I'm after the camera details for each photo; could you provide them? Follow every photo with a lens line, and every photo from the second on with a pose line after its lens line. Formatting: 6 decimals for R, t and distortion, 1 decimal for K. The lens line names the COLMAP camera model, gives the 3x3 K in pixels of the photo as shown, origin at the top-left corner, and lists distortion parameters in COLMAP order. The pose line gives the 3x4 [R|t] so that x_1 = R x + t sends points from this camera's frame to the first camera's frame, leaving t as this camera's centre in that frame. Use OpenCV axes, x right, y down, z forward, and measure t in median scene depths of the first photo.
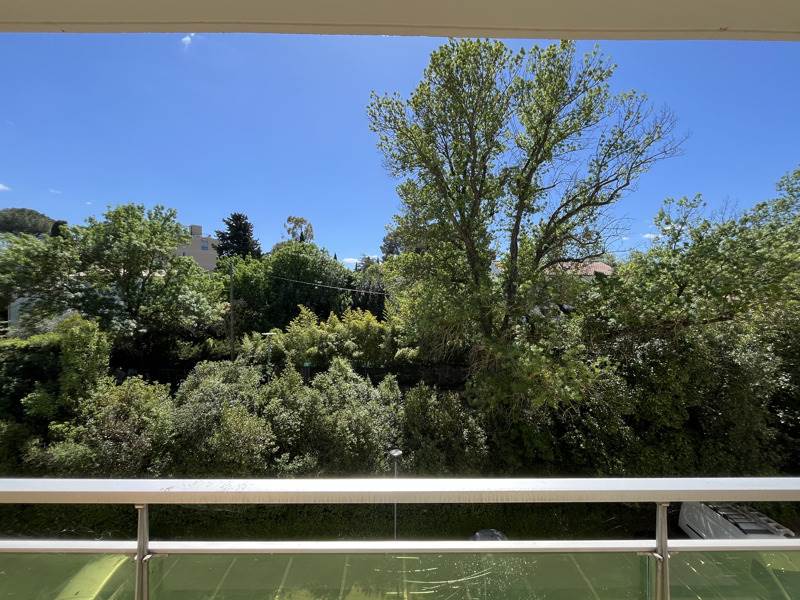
lens RADIAL K [[322.8, 0, 400.0], [0, 322.8, 300.0], [0, 0, 1]] dist [-0.002921, -0.000529]
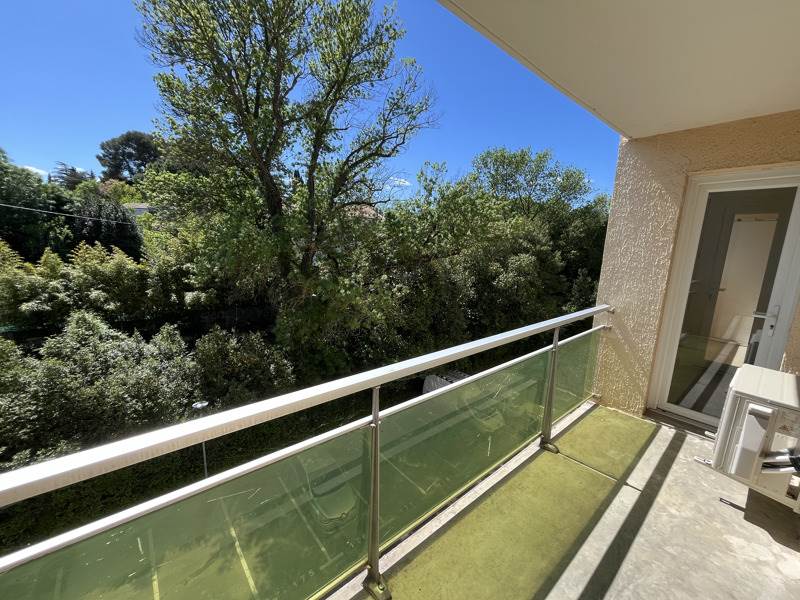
lens RADIAL K [[322.8, 0, 400.0], [0, 322.8, 300.0], [0, 0, 1]] dist [-0.002921, -0.000529]
pose [[0.769231, -0.095084, 0.631856, -0.109978], [-0.026161, 0.983350, 0.179826, 0.004293], [-0.638435, -0.154858, 0.753937, 0.001356]]
